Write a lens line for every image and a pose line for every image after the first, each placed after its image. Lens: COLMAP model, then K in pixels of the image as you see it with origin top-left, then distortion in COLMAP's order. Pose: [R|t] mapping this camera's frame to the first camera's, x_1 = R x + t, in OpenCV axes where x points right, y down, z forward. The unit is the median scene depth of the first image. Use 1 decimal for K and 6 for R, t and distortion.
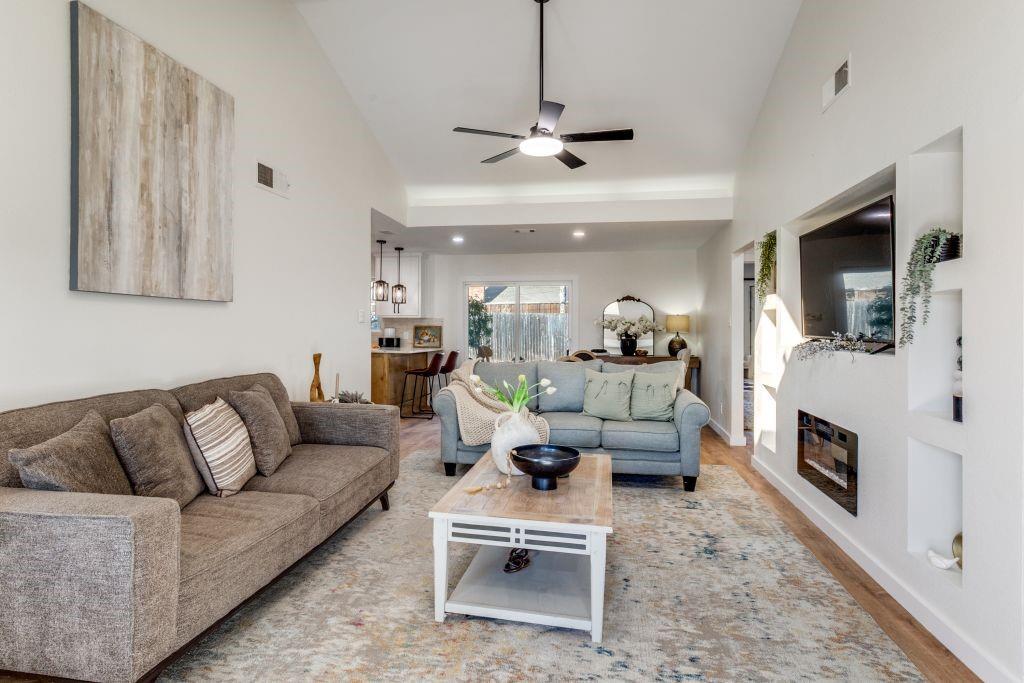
lens RADIAL K [[559.5, 0, 514.9], [0, 559.5, 327.6], [0, 0, 1]] dist [0.001955, -0.000164]
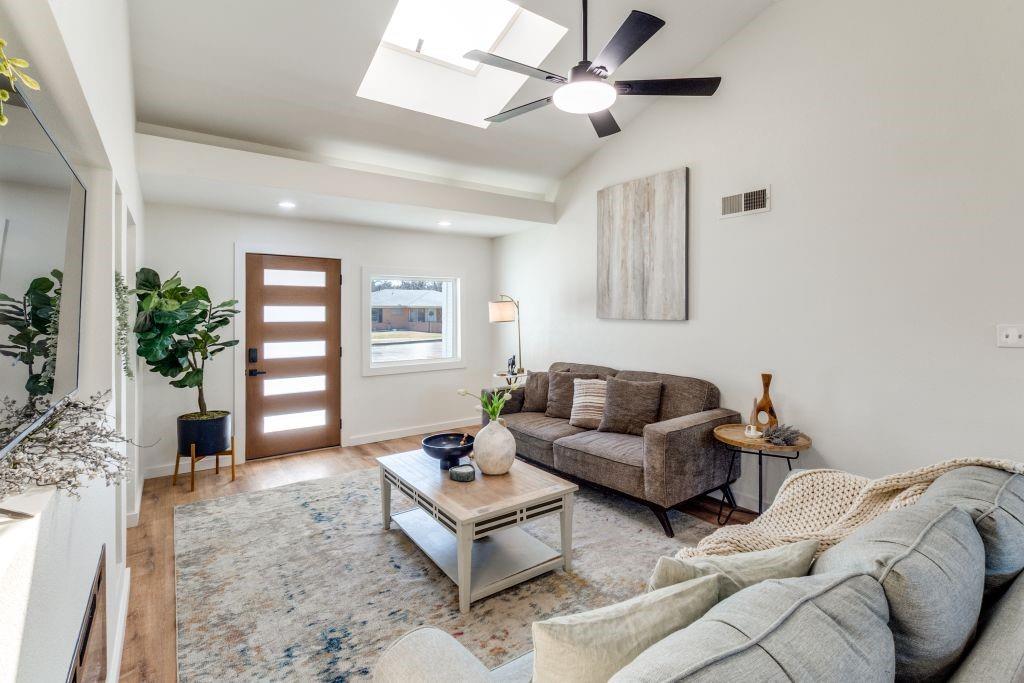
lens RADIAL K [[480.2, 0, 515.2], [0, 480.2, 316.4], [0, 0, 1]] dist [-0.000021, -0.000127]
pose [[-0.712963, 0.005847, -0.701177, 0.670209], [-0.000993, 0.999956, 0.009349, -0.073979], [0.701201, 0.007362, -0.712926, 1.745193]]
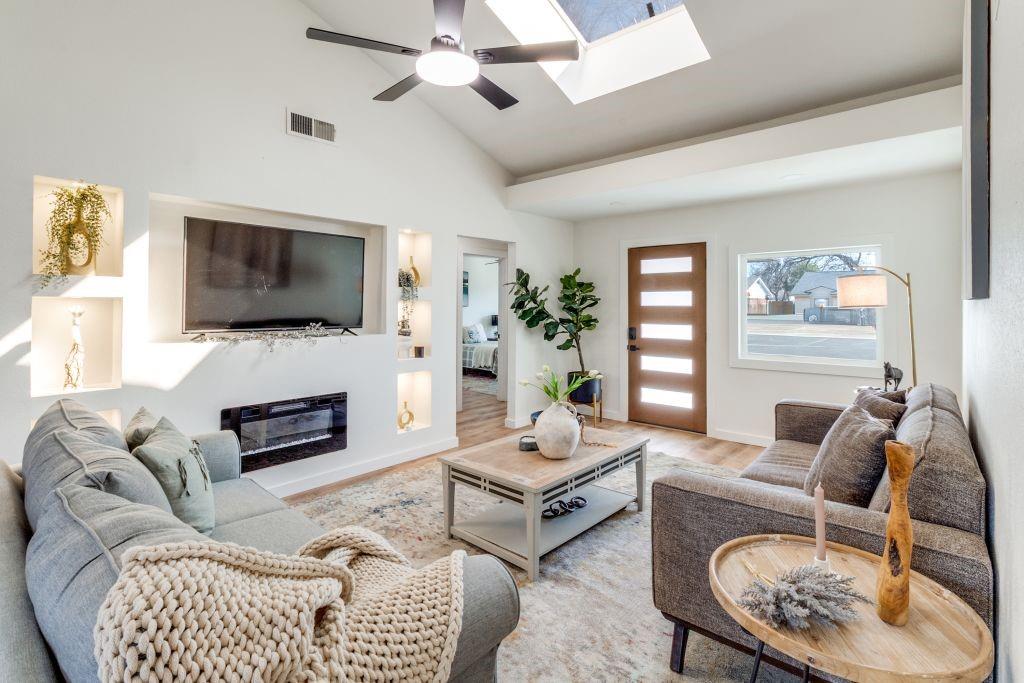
lens RADIAL K [[476.4, 0, 495.4], [0, 476.4, 298.7], [0, 0, 1]] dist [0.000936, -0.000006]
pose [[-0.830667, 0.003240, 0.556760, -0.425441], [-0.003098, 0.999941, -0.010441, -0.045044], [-0.556761, -0.010398, -0.830608, 1.865441]]
